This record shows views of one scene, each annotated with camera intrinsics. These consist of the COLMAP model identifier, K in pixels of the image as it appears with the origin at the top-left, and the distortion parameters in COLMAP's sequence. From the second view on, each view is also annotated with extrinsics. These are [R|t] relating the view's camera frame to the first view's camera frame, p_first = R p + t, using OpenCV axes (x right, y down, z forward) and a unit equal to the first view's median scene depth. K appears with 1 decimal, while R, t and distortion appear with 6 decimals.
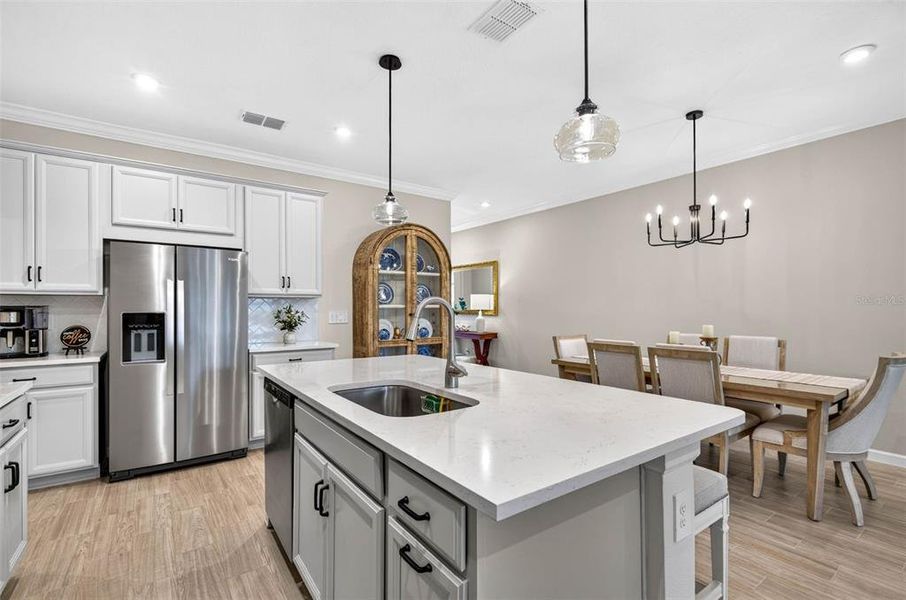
lens RADIAL K [[416.1, 0, 459.2], [0, 416.1, 305.7], [0, 0, 1]] dist [0.004874, -0.004667]
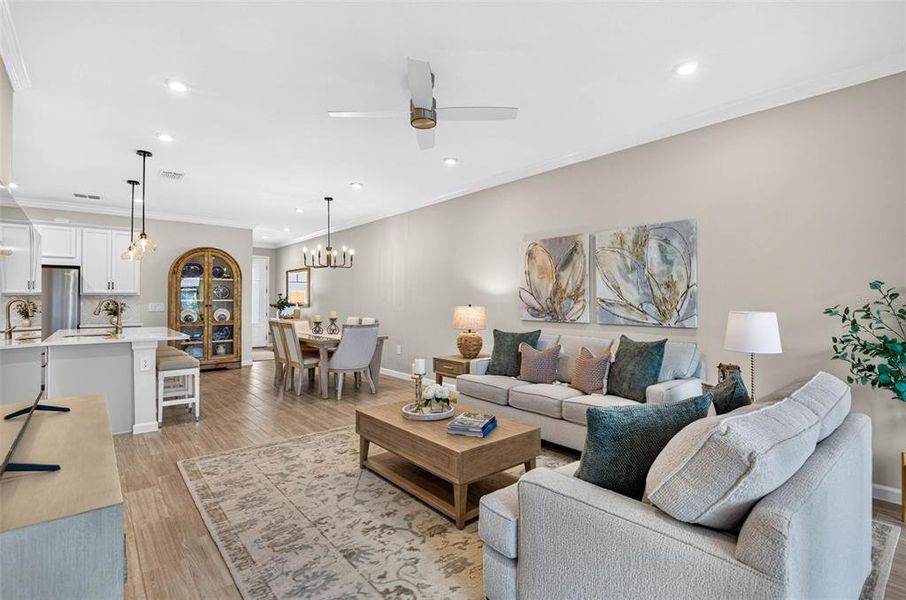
lens RADIAL K [[428.1, 0, 445.7], [0, 428.1, 295.2], [0, 0, 1]] dist [0.008290, -0.005302]
pose [[0.998509, 0.003067, 0.054508, 0.971989], [-0.002754, 0.999979, -0.005804, -0.016608], [-0.054524, 0.005645, 0.998496, -0.914738]]
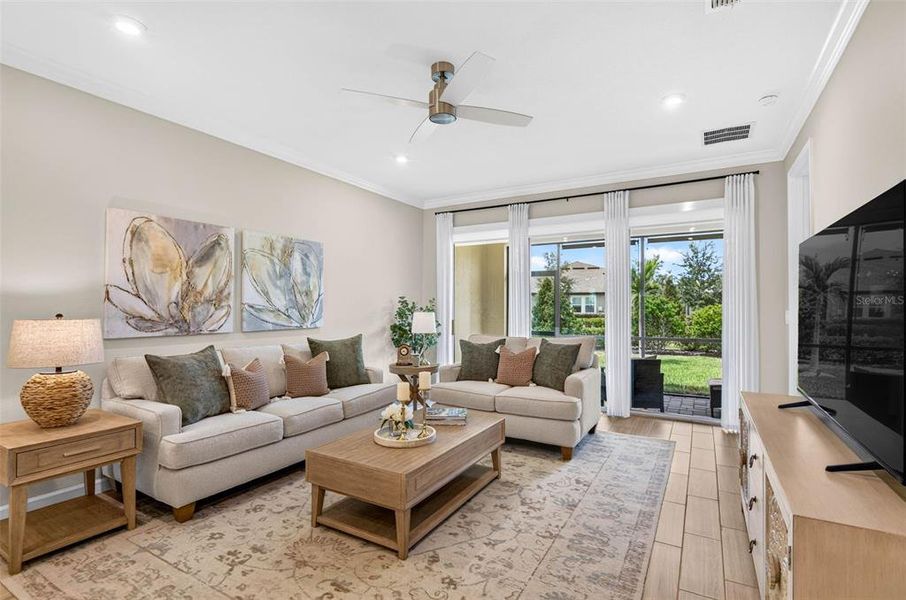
lens RADIAL K [[428.1, 0, 465.1], [0, 428.1, 304.6], [0, 0, 1]] dist [0.008290, -0.005302]
pose [[-0.418592, 0.007292, 0.908145, 0.230942], [-0.003816, 0.999945, -0.009788, -0.004889], [-0.908166, -0.007563, -0.418541, 0.227984]]
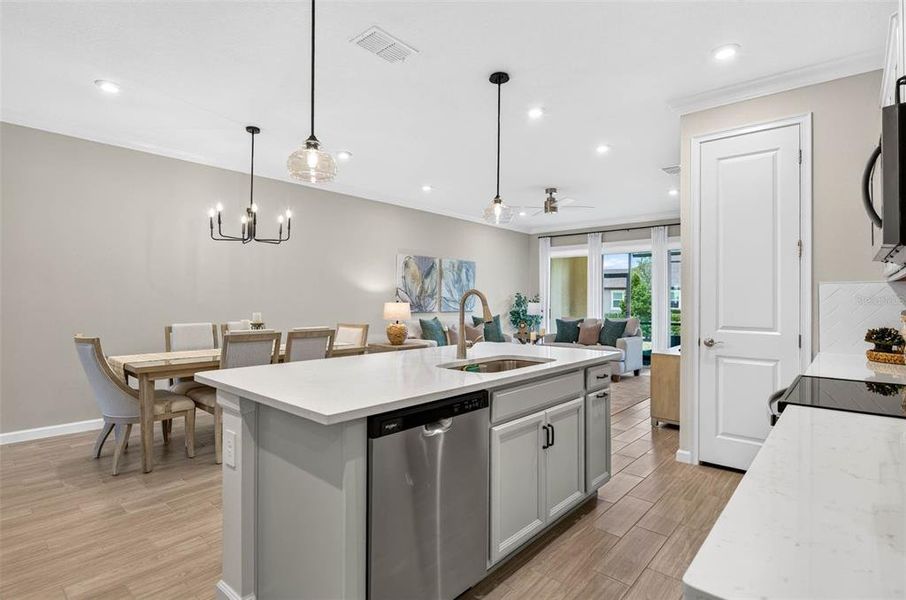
lens RADIAL K [[463.7, 0, 469.1], [0, 463.7, 296.6], [0, 0, 1]] dist [0.000248, -0.001097]
pose [[-0.248232, 0.009850, 0.968651, -0.769563], [-0.012066, 0.999839, -0.013260, 0.011087], [-0.968625, -0.014979, -0.248073, 0.719173]]
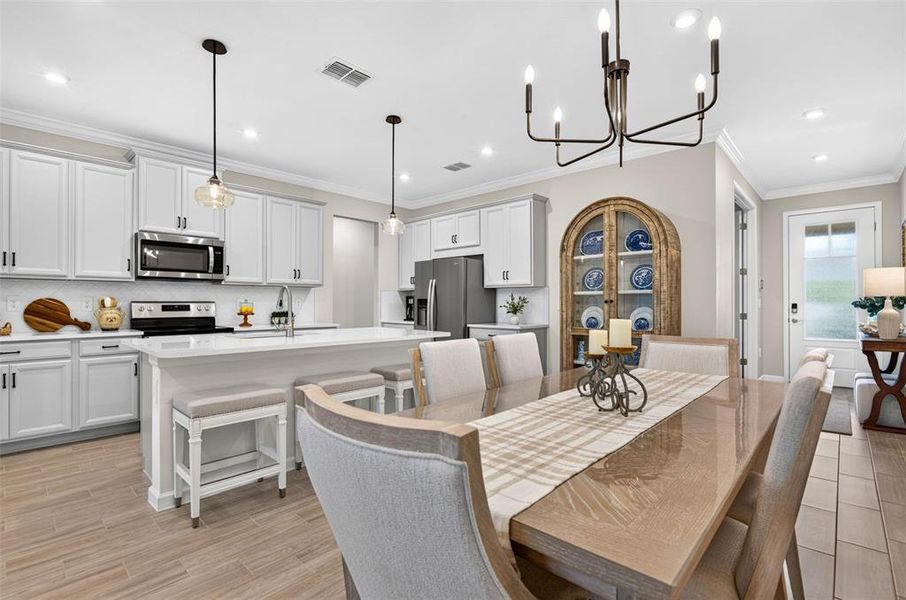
lens RADIAL K [[416.1, 0, 452.0], [0, 416.1, 307.1], [0, 0, 1]] dist [0.004874, -0.004667]
pose [[0.184208, 0.014630, -0.982778, 0.983779], [0.005108, 0.999861, 0.015842, 0.023835], [0.982874, -0.007938, 0.184108, 0.726735]]
